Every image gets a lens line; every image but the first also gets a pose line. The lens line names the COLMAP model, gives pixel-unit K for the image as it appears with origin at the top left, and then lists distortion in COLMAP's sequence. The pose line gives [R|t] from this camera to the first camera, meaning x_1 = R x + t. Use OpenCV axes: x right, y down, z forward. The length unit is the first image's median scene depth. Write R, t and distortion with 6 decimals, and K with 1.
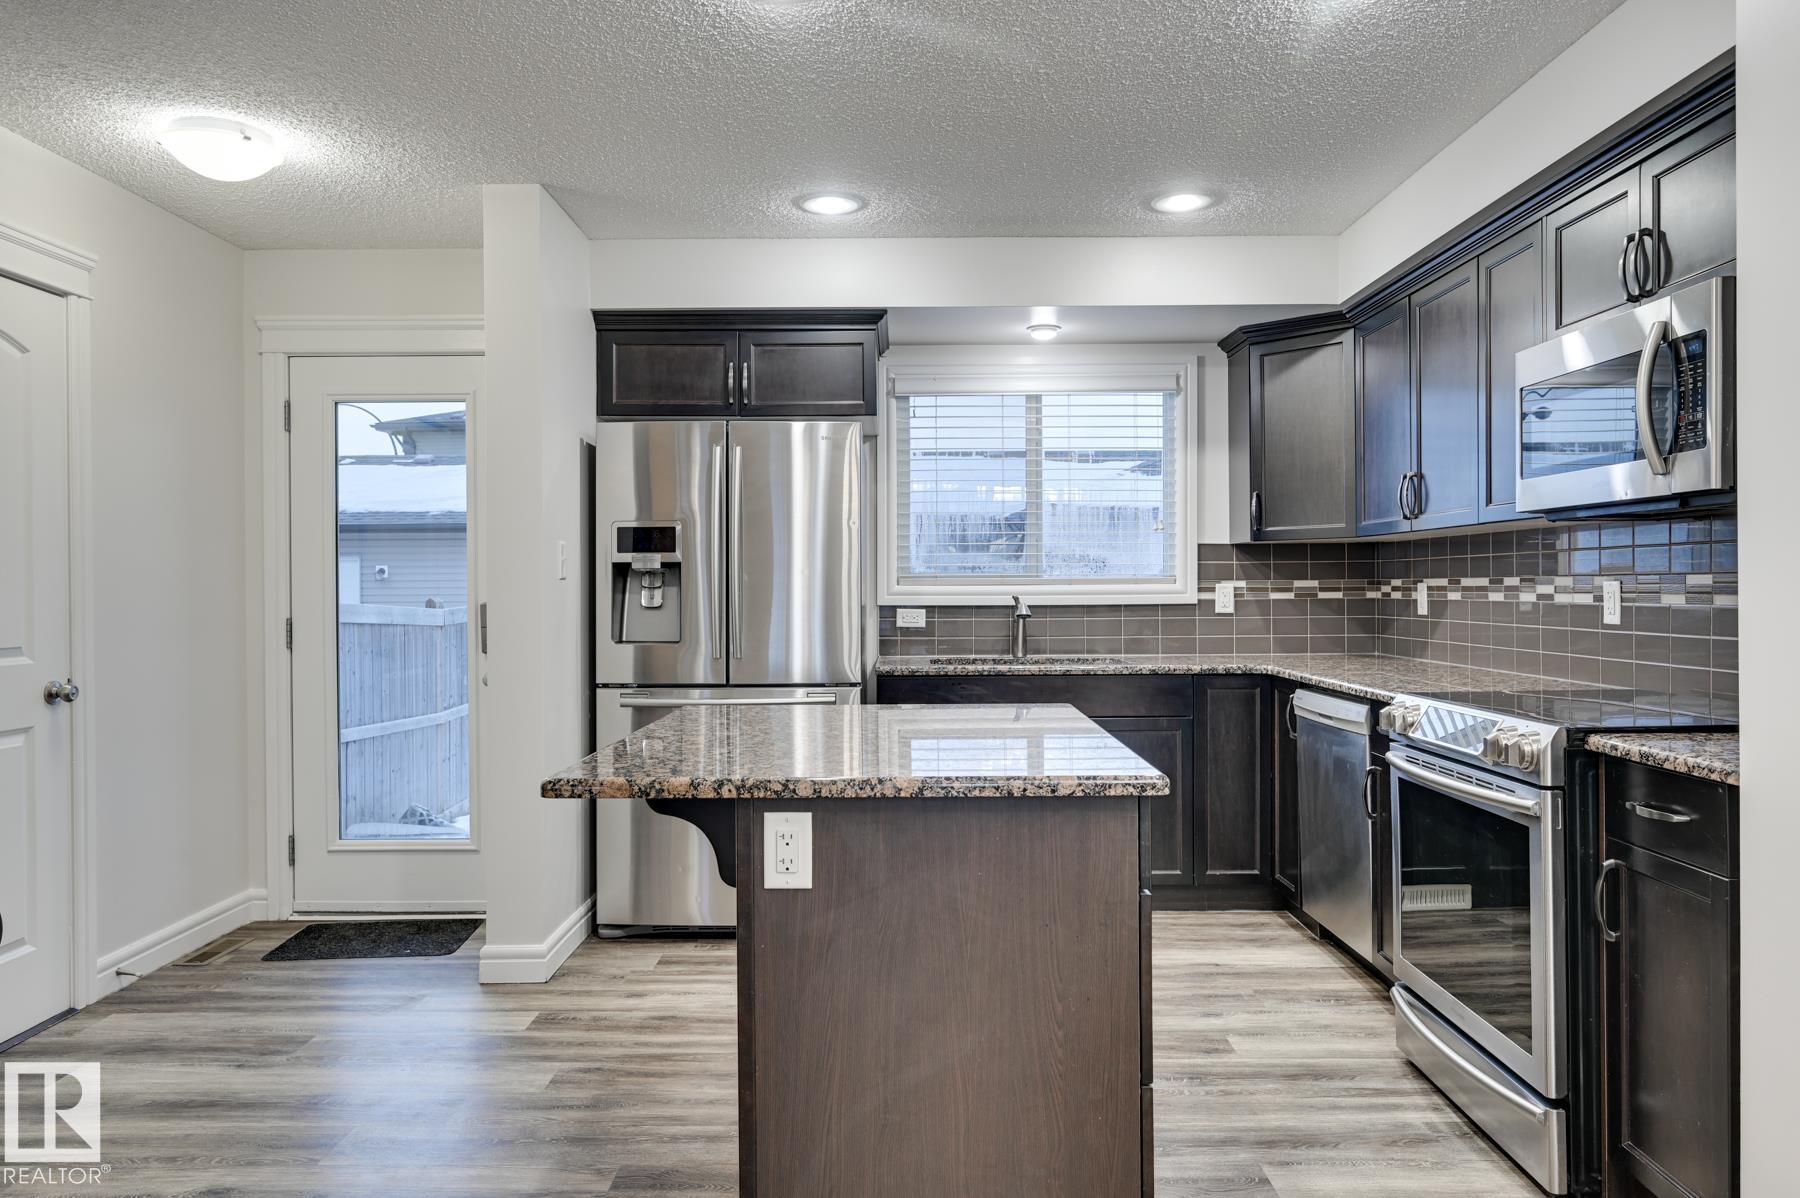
lens RADIAL K [[1186.6, 0, 900.4], [0, 1186.6, 599.6], [0, 0, 1]] dist [-0.003024, -0.002220]
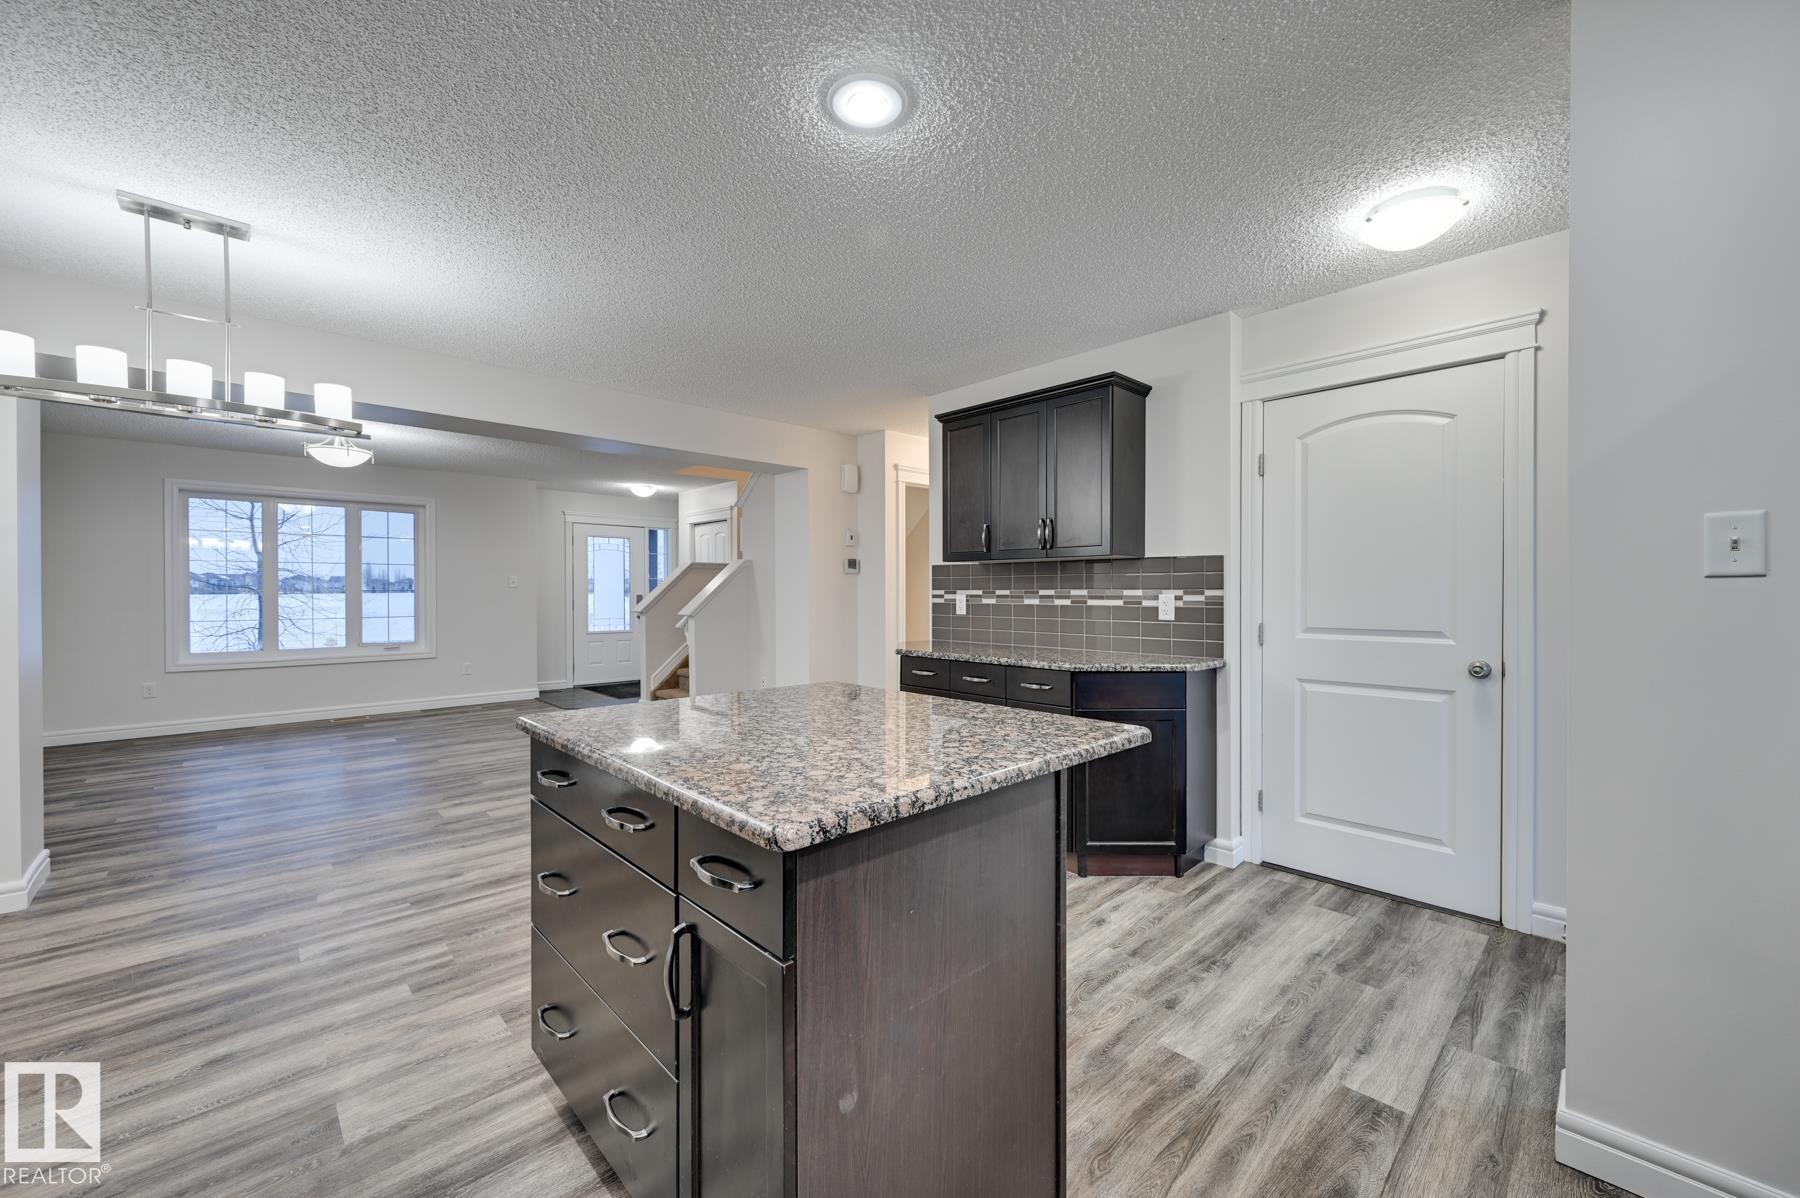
lens RADIAL K [[707.8, 0, 902.3], [0, 707.8, 598.1], [0, 0, 1]] dist [-0.001184, 0.000871]
pose [[-0.717963, 0.013478, -0.695951, 0.228175], [-0.001615, 0.999778, 0.021028, -0.012105], [0.696080, 0.016221, -0.717781, 0.904152]]
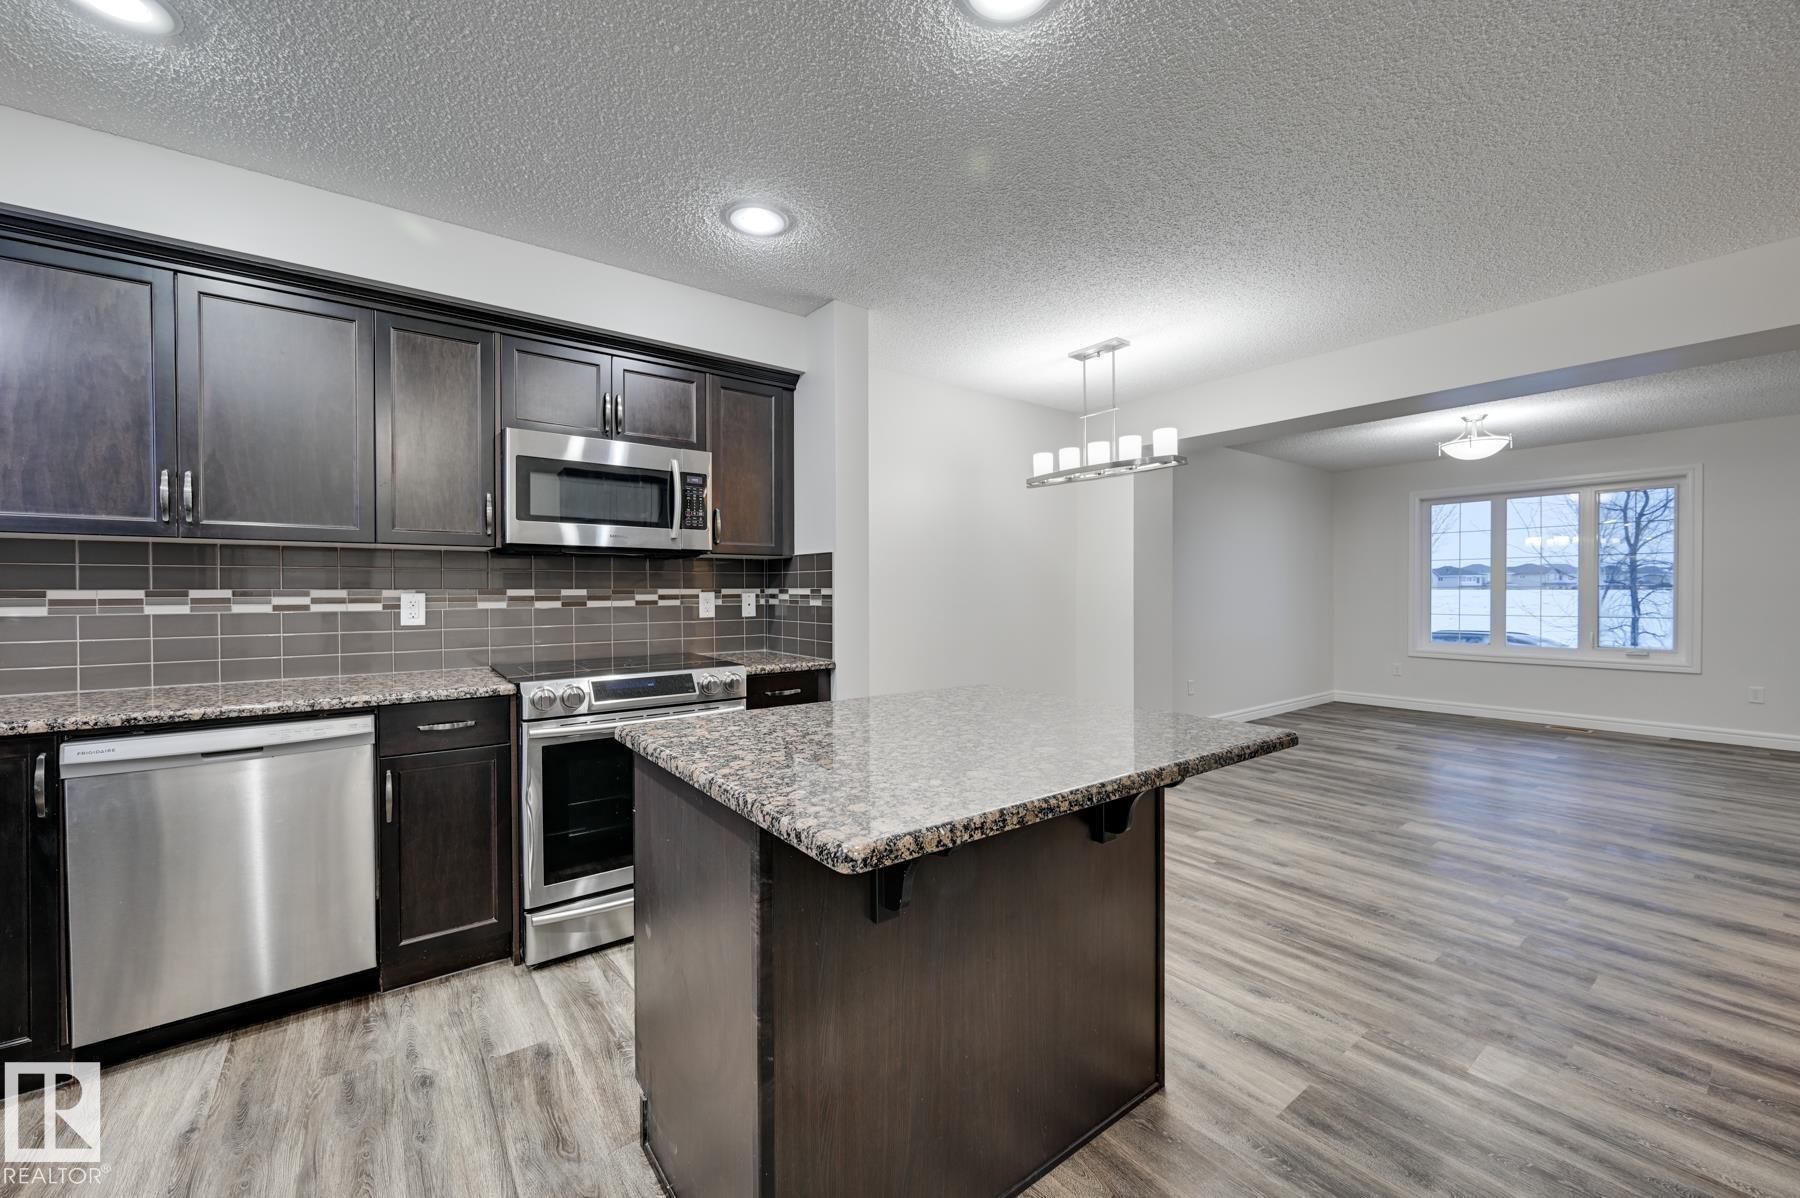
lens RADIAL K [[707.8, 0, 902.3], [0, 707.8, 597.8], [0, 0, 1]] dist [-0.001184, 0.000871]
pose [[-0.610730, 0.002074, 0.791836, -0.300662], [0.016813, 0.999805, 0.010349, -0.007551], [-0.791660, 0.019633, -0.610646, 0.834543]]
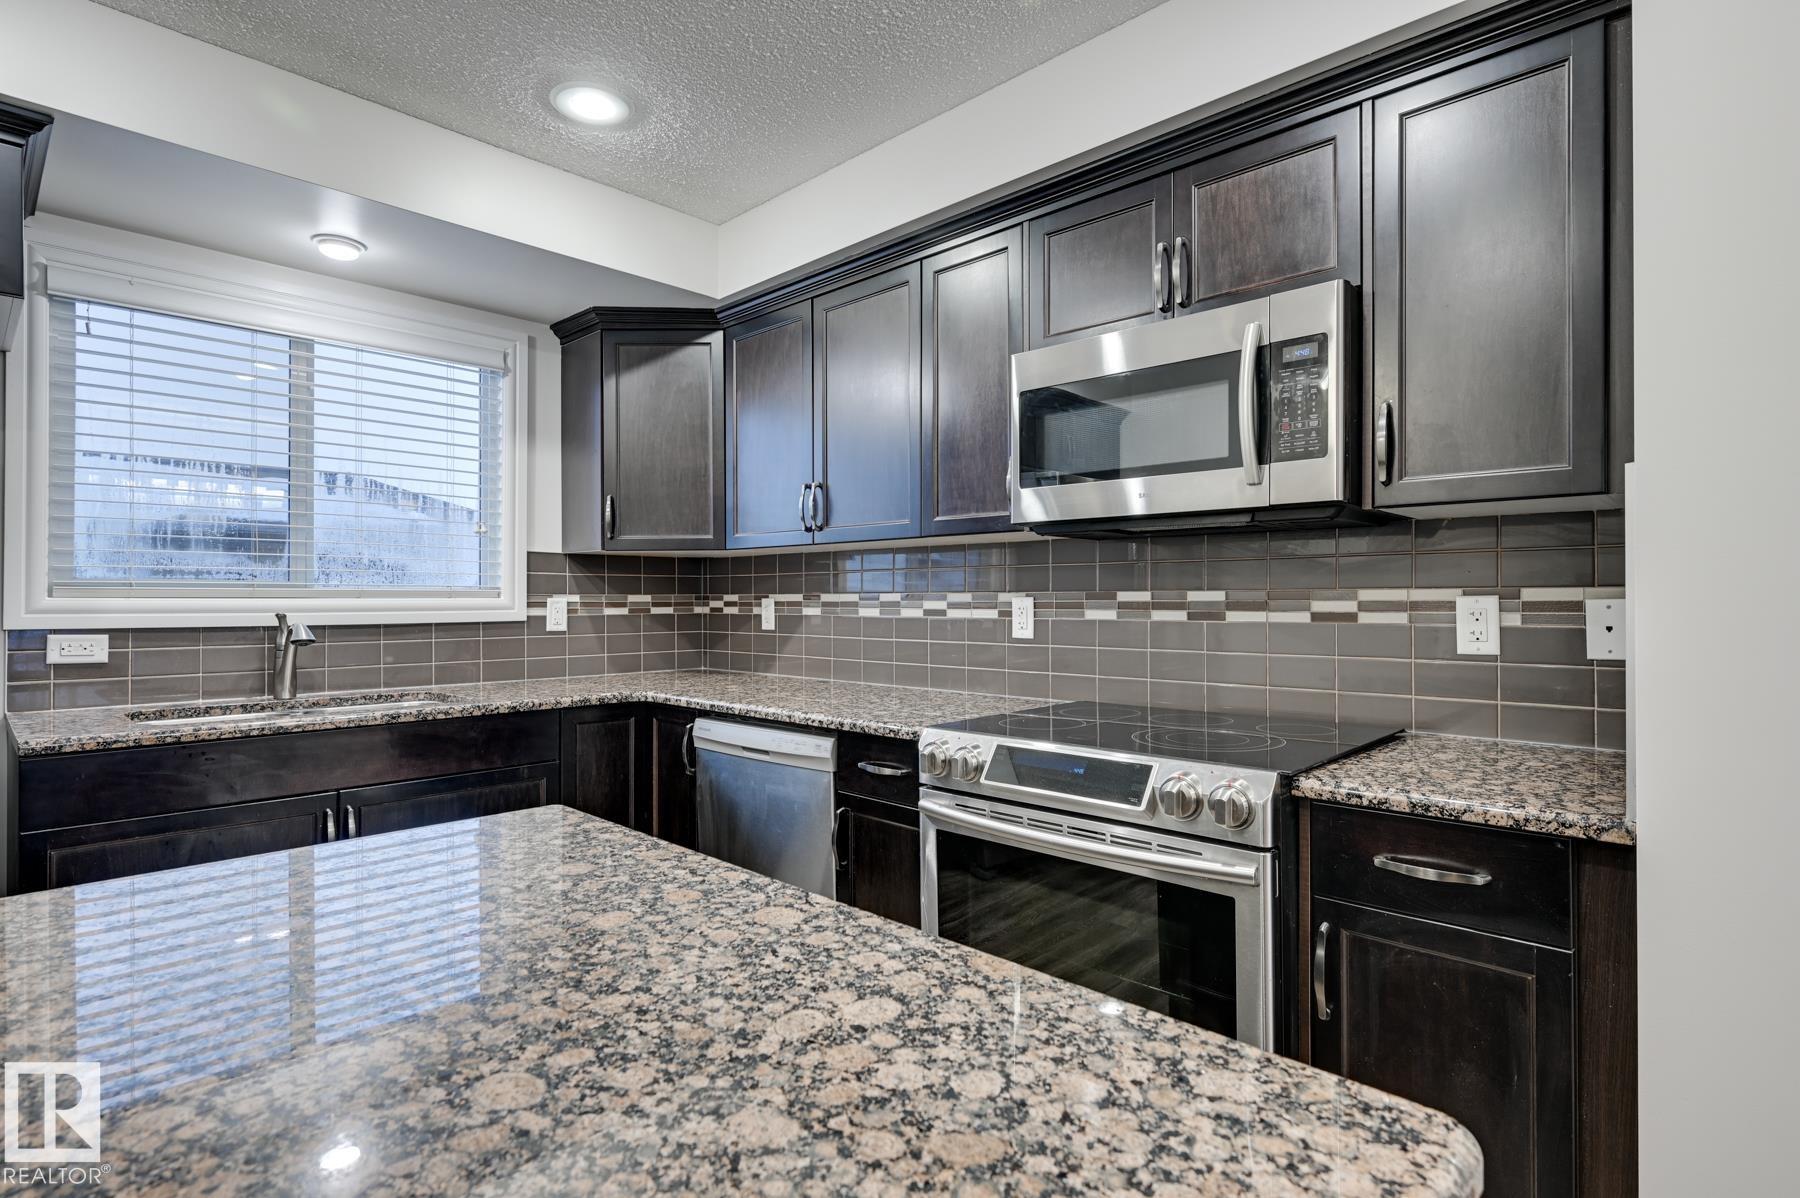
lens RADIAL K [[900.4, 0, 901.3], [0, 900.4, 596.6], [0, 0, 1]] dist [0.002961, -0.002769]
pose [[0.690013, 0.008118, 0.723751, -0.042997], [0.004239, 0.999875, -0.015257, -0.003560], [-0.723784, 0.013596, 0.689892, 0.417333]]
